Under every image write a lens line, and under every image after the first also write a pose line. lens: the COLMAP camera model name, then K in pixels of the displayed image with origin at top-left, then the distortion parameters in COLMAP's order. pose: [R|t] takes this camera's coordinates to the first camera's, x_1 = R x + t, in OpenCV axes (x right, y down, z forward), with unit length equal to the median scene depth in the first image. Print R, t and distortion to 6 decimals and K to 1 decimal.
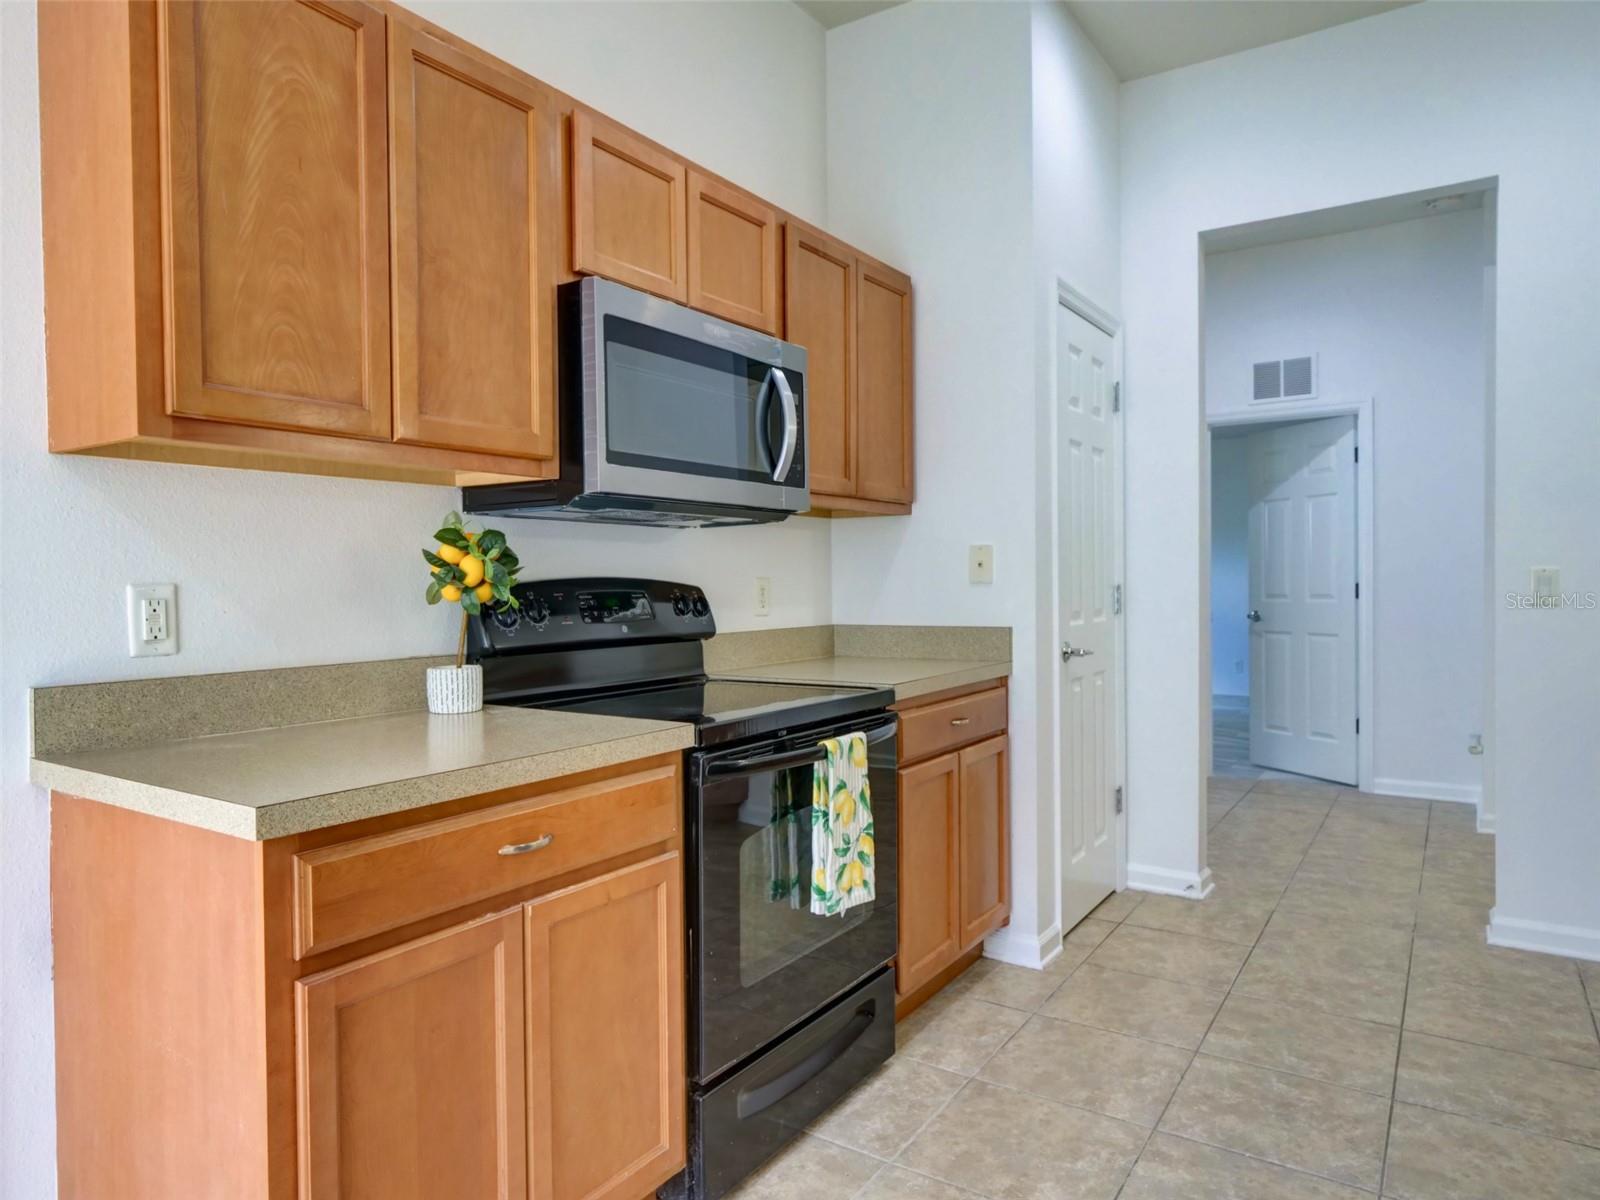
lens RADIAL K [[989.5, 0, 765.6], [0, 989.5, 601.3], [0, 0, 1]] dist [-0.005476, 0.001657]
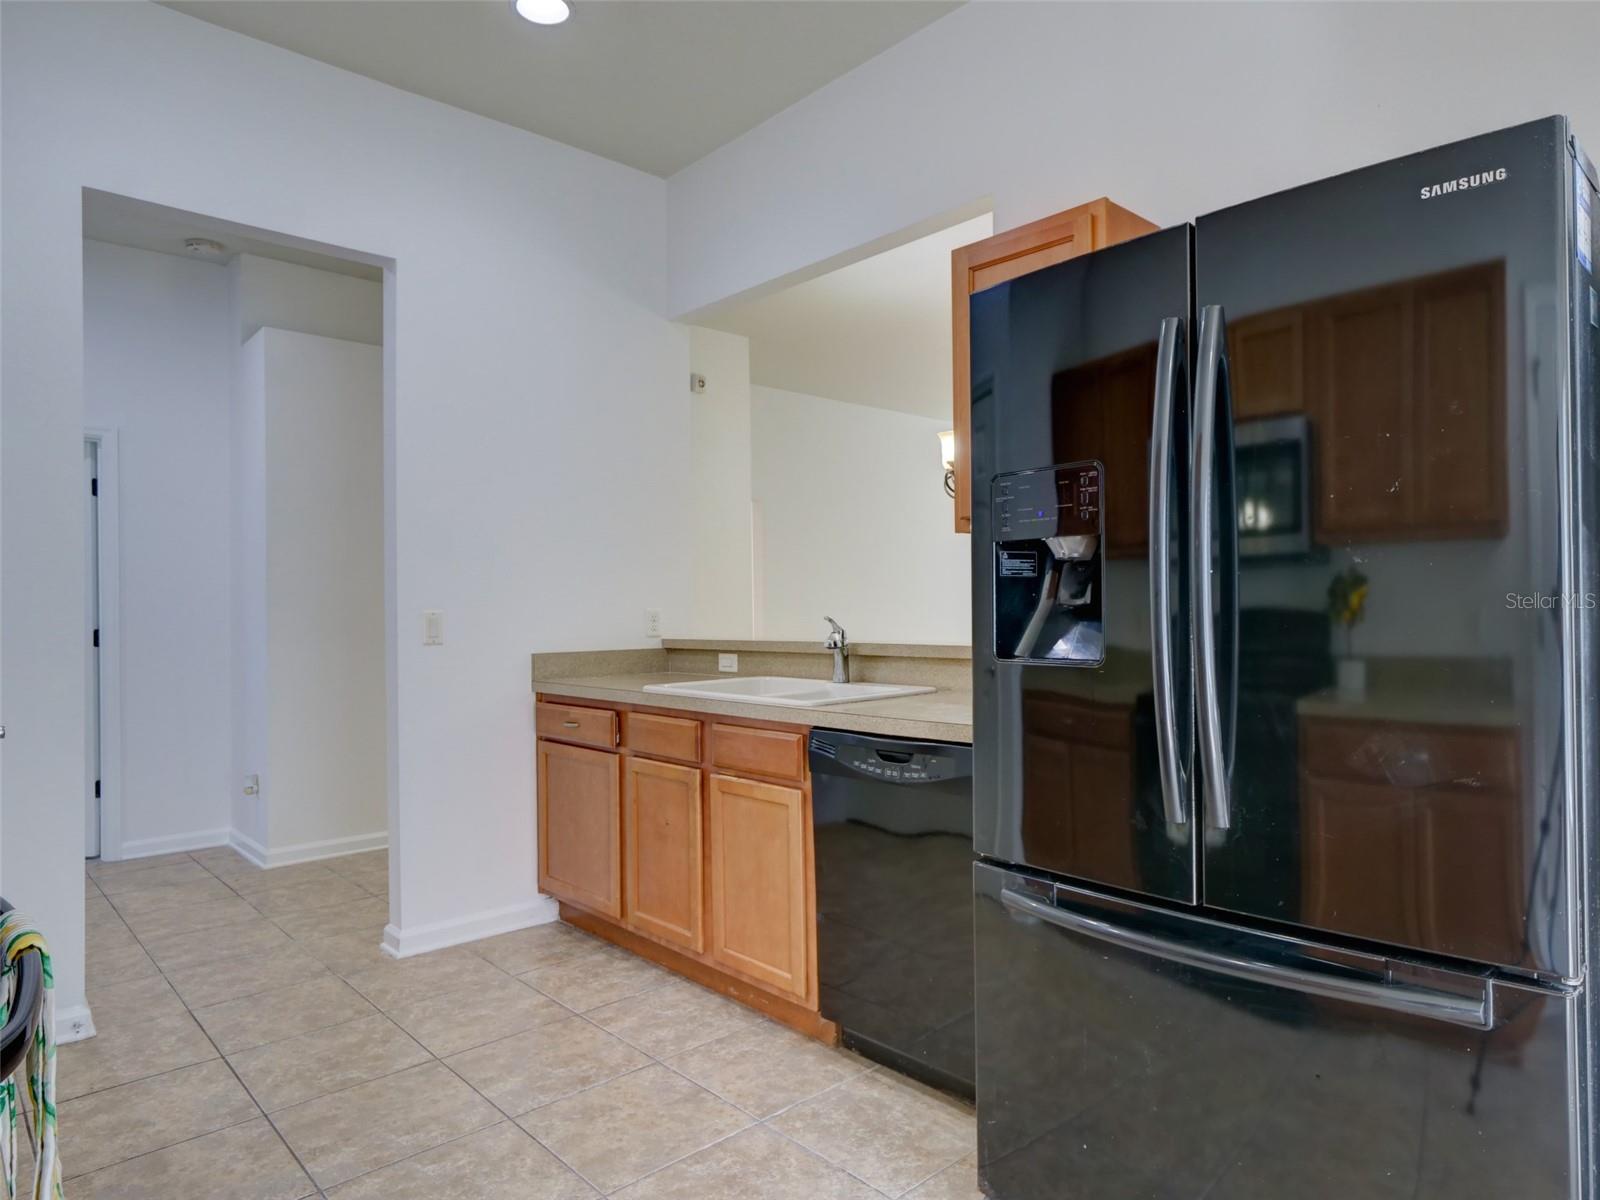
lens RADIAL K [[989.5, 0, 764.8], [0, 989.5, 604.9], [0, 0, 1]] dist [-0.005476, 0.001657]
pose [[0.232890, 0.009926, 0.972452, -0.241142], [0.033988, 0.999254, -0.018339, -0.007882], [-0.971909, 0.037323, 0.232379, 0.353977]]
